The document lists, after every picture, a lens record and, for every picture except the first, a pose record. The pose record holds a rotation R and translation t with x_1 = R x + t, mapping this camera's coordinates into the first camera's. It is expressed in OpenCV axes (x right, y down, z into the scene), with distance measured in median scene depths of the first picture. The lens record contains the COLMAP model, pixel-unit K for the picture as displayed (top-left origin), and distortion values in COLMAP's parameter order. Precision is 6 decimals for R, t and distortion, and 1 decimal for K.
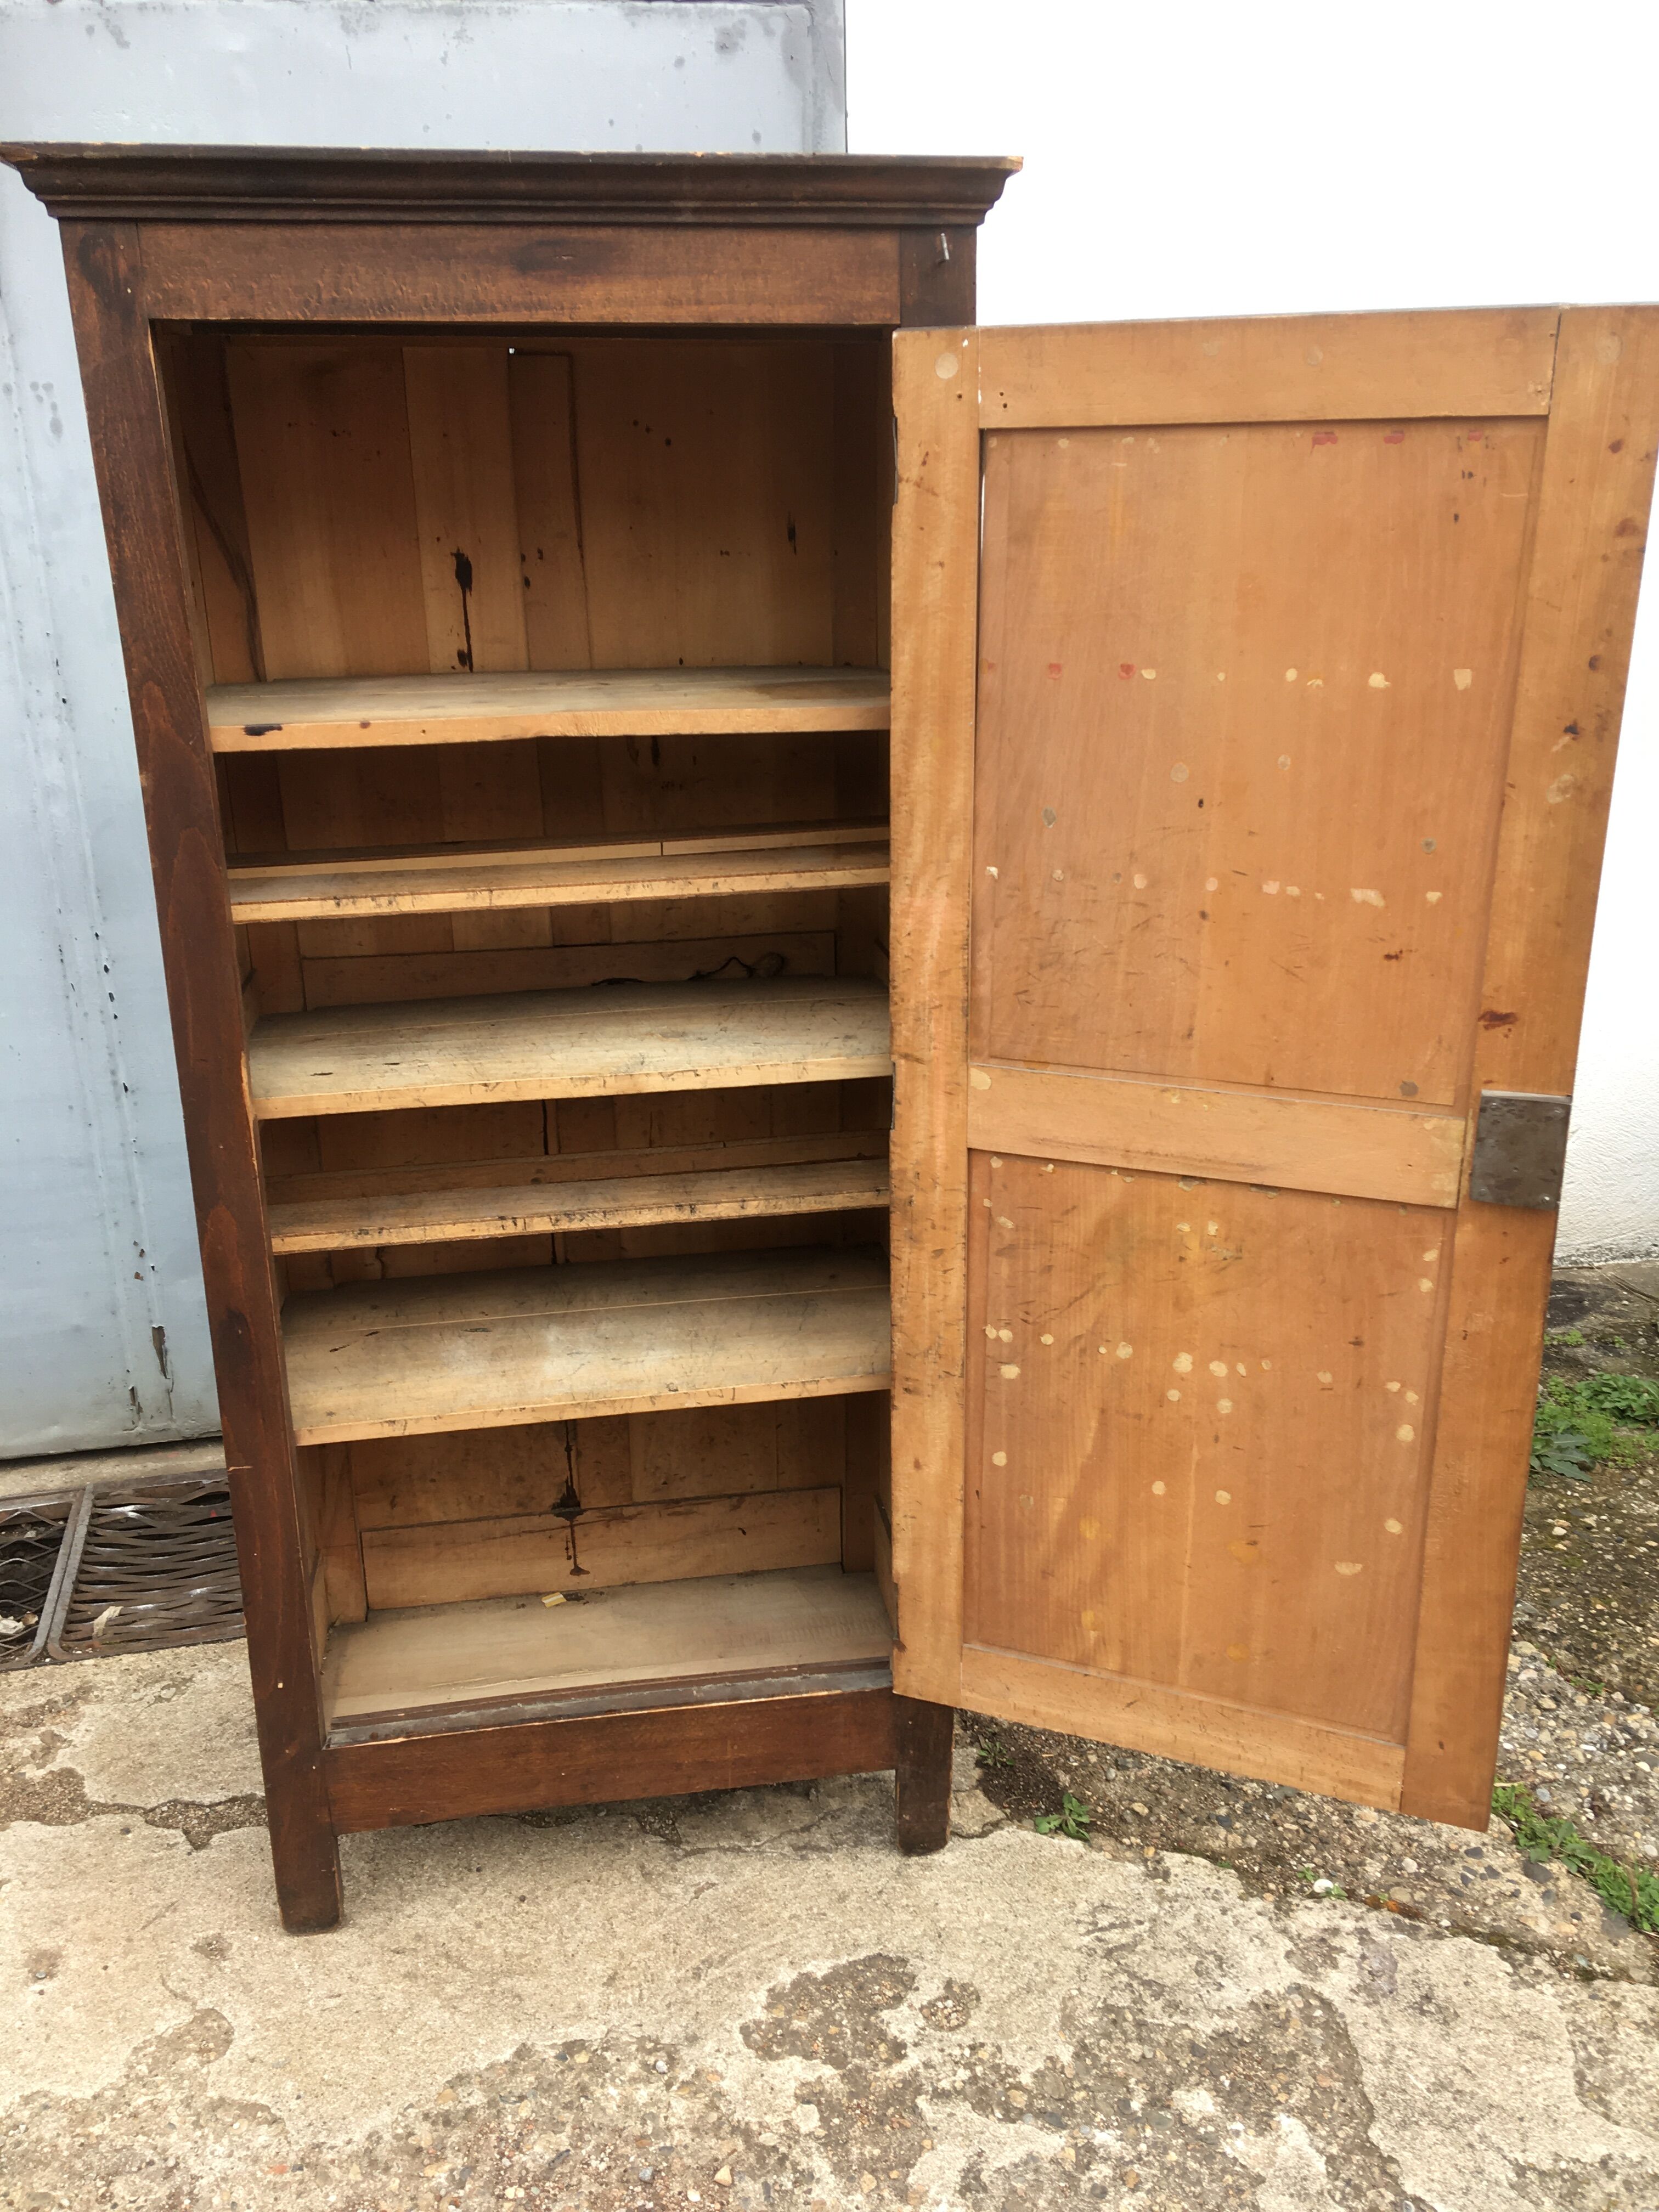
lens RADIAL K [[1862.9, 0, 843.8], [0, 1862.9, 1117.8], [0, 0, 1]] dist [0.112627, -0.173685]
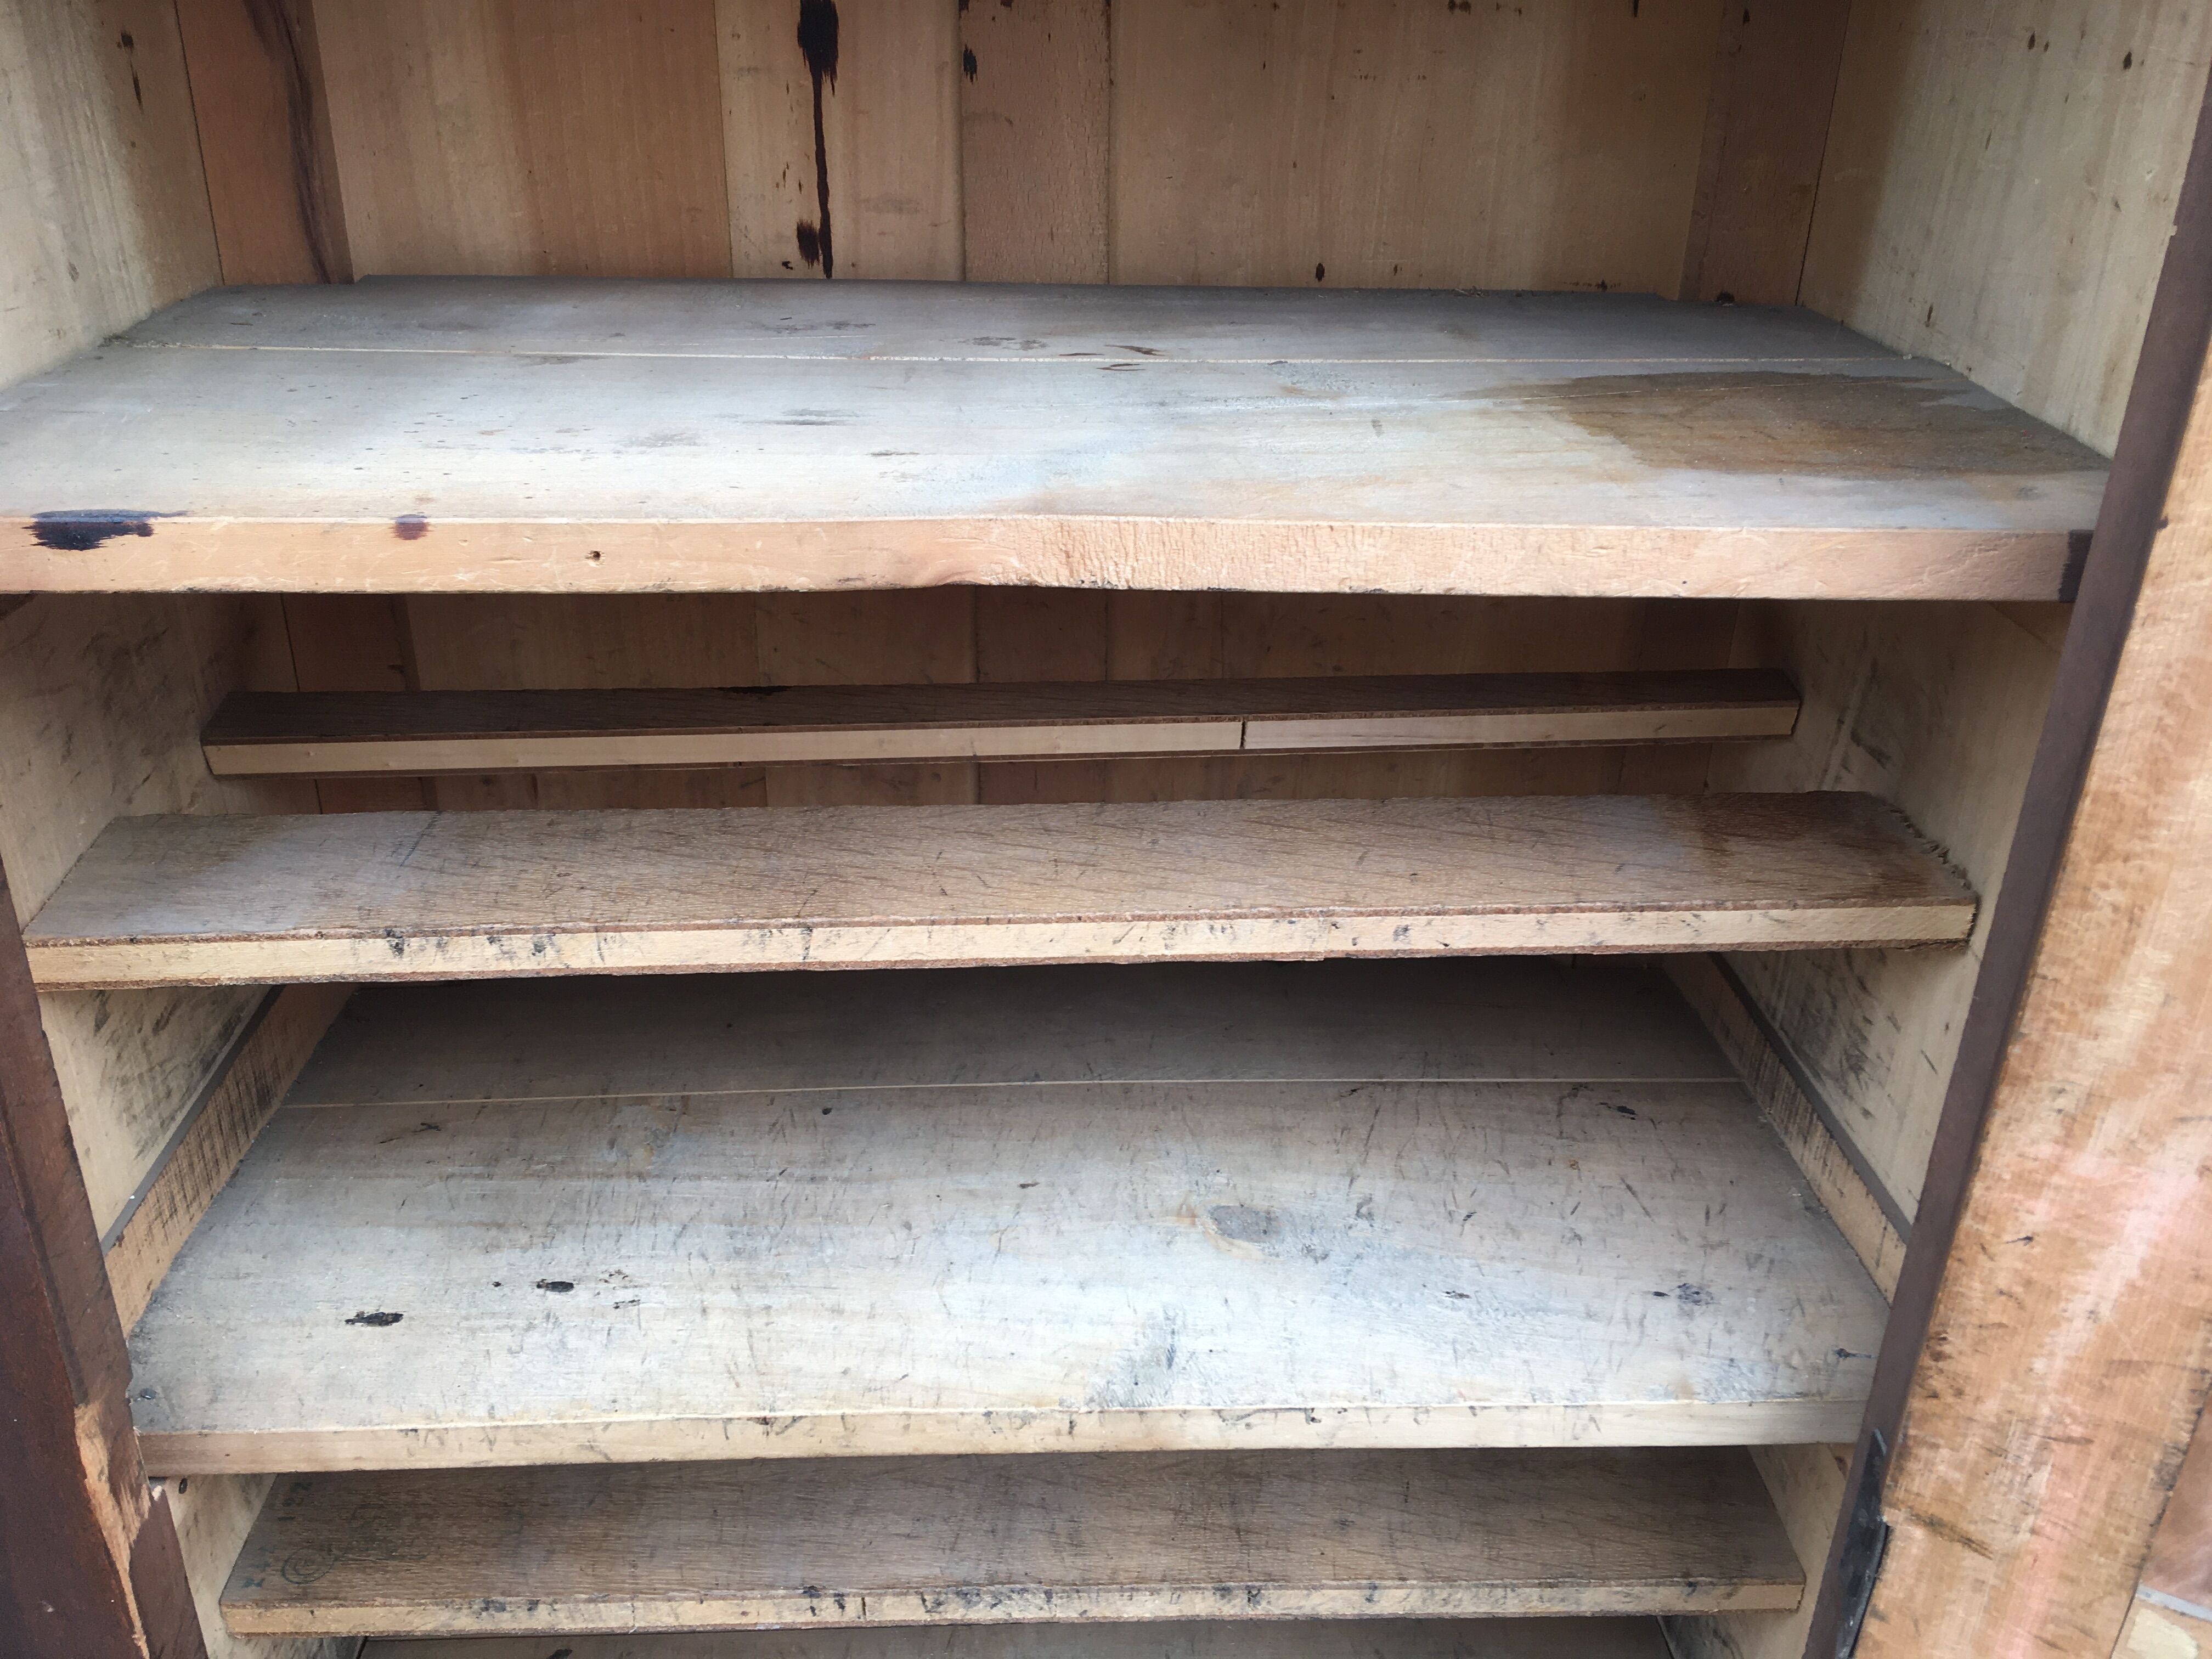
lens RADIAL K [[1862.9, 0, 1109.6], [0, 1862.9, 820.7], [0, 0, 1]] dist [0.112627, -0.173685]
pose [[0.992359, 0.083736, -0.090619, -0.095042], [-0.072457, 0.989967, 0.121304, -0.188598], [0.099868, -0.113811, 0.988470, 0.628748]]
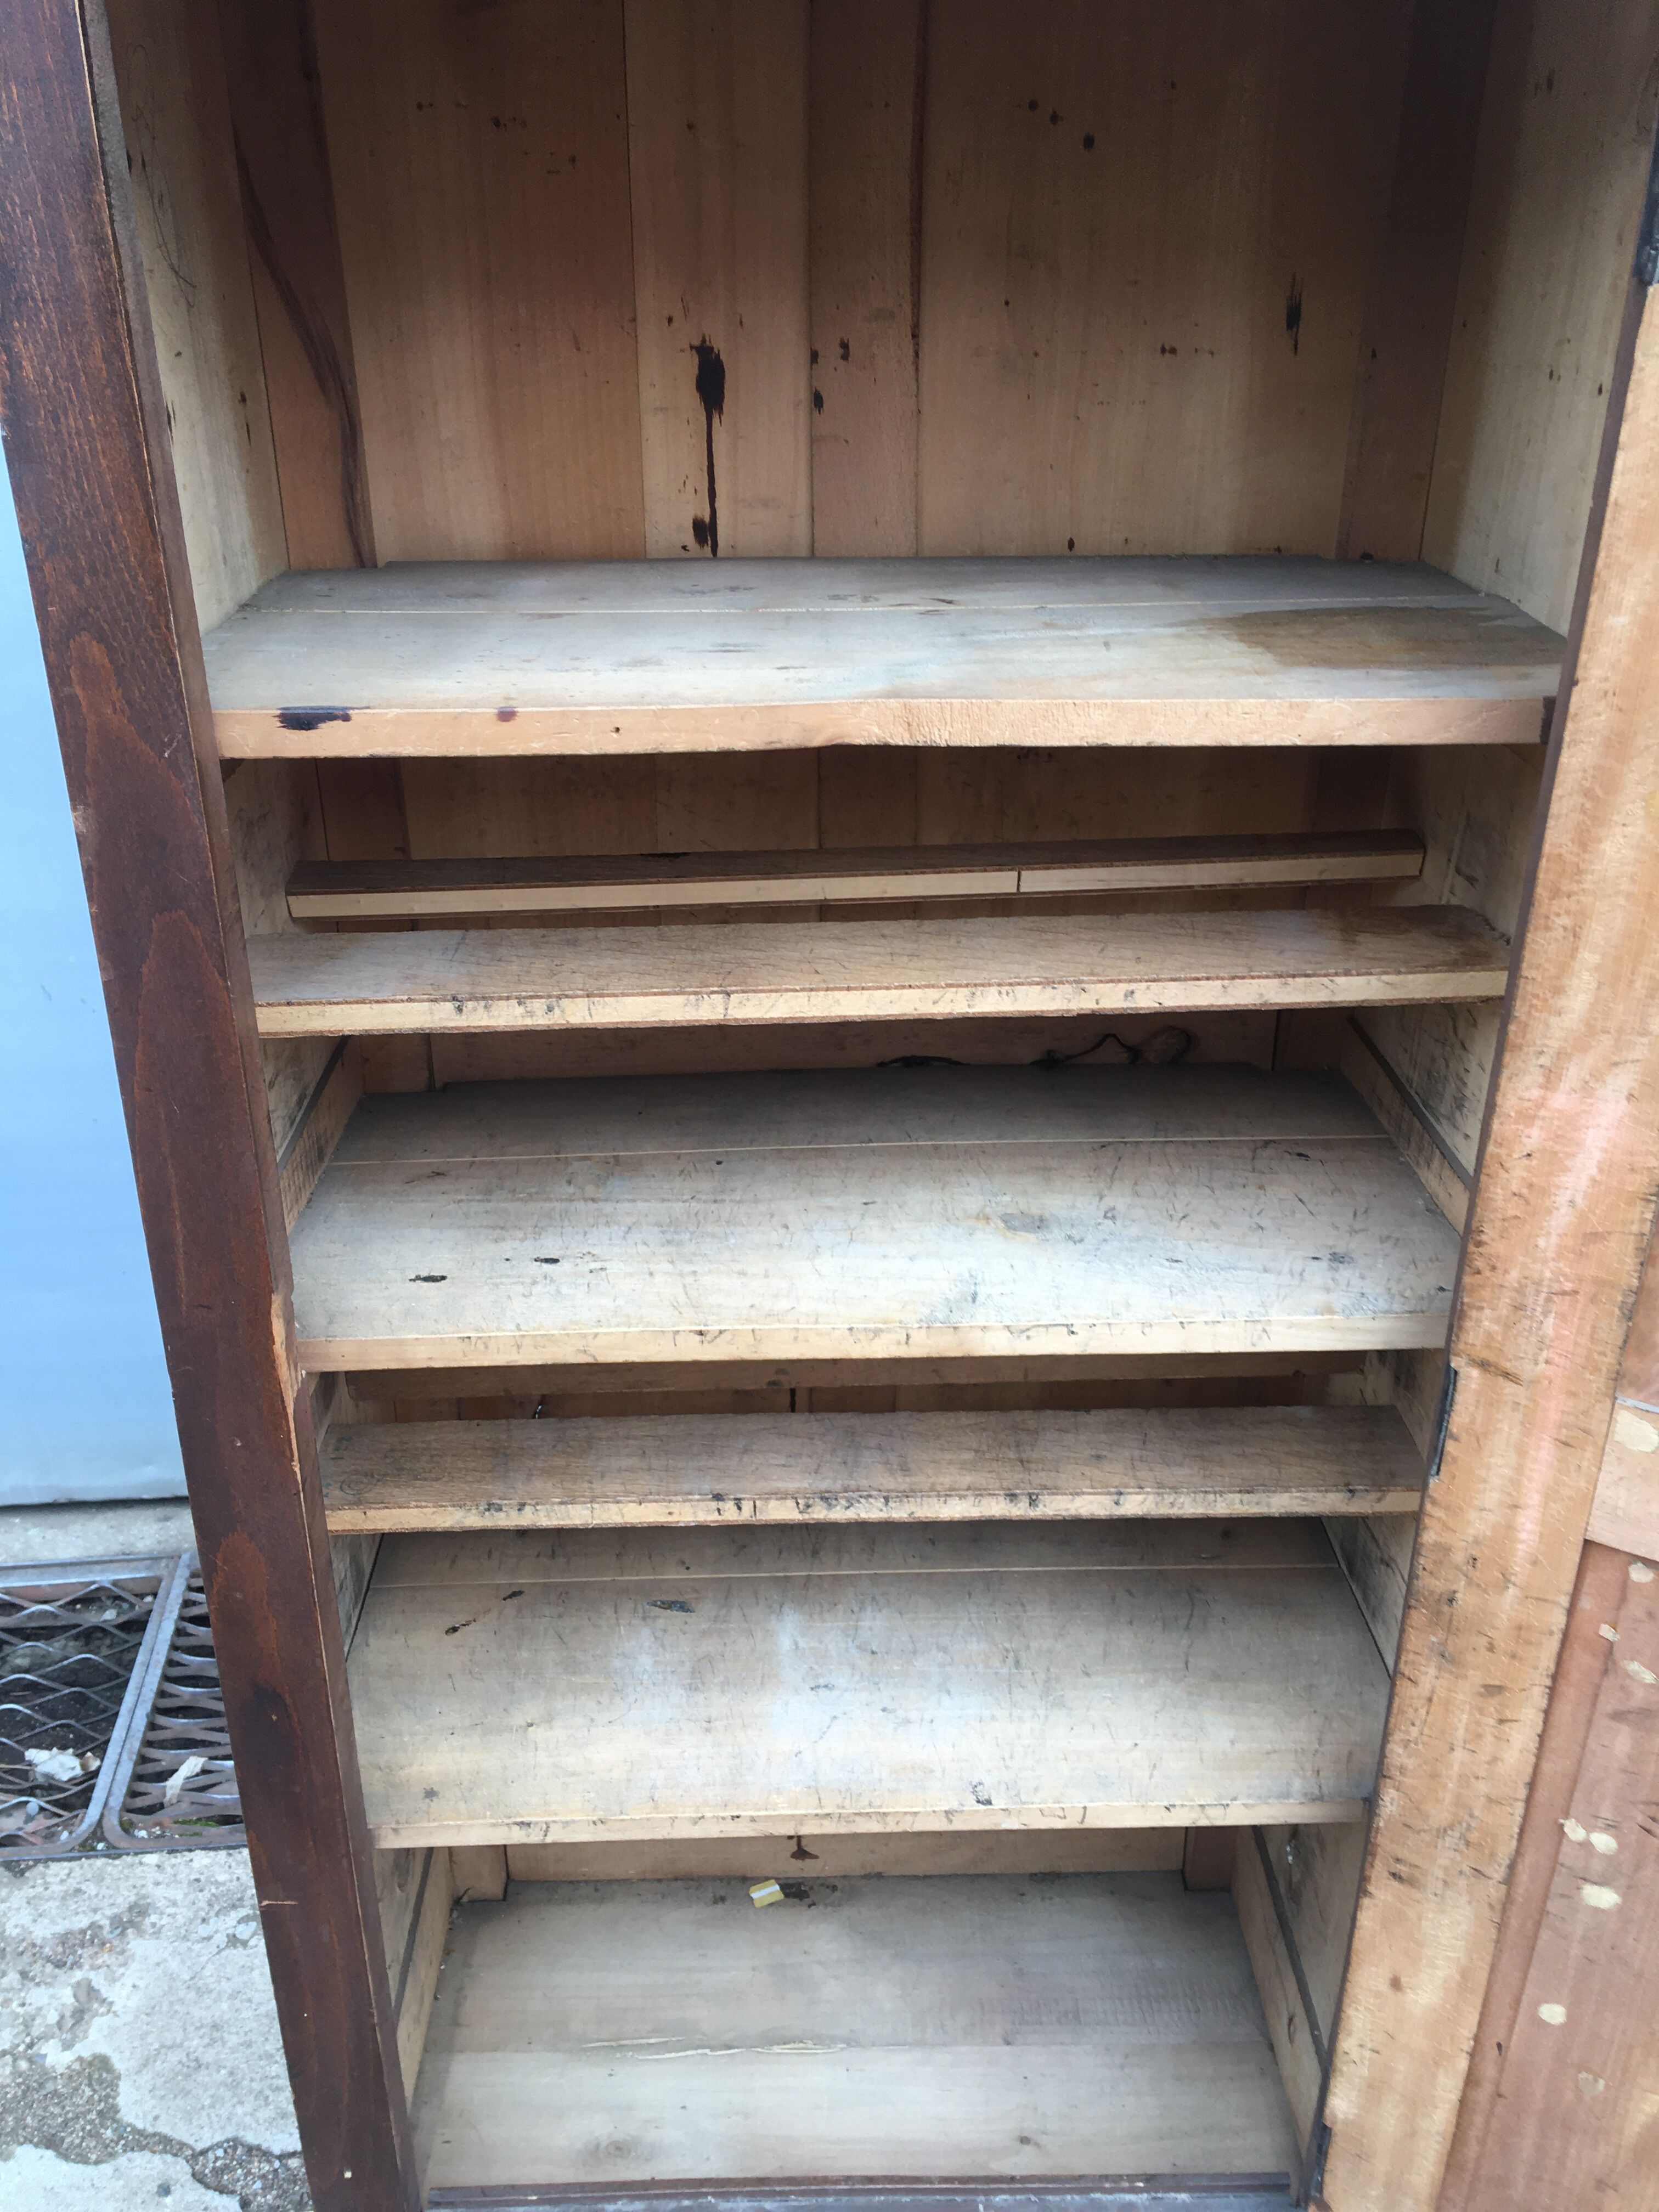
lens RADIAL K [[1862.9, 0, 839.1], [0, 1862.9, 1107.5], [0, 0, 1]] dist [0.112627, -0.173685]
pose [[0.991180, 0.070503, -0.112208, -0.089612], [-0.056312, 0.990561, 0.124972, -0.156145], [0.119960, -0.117551, 0.985795, 0.446527]]
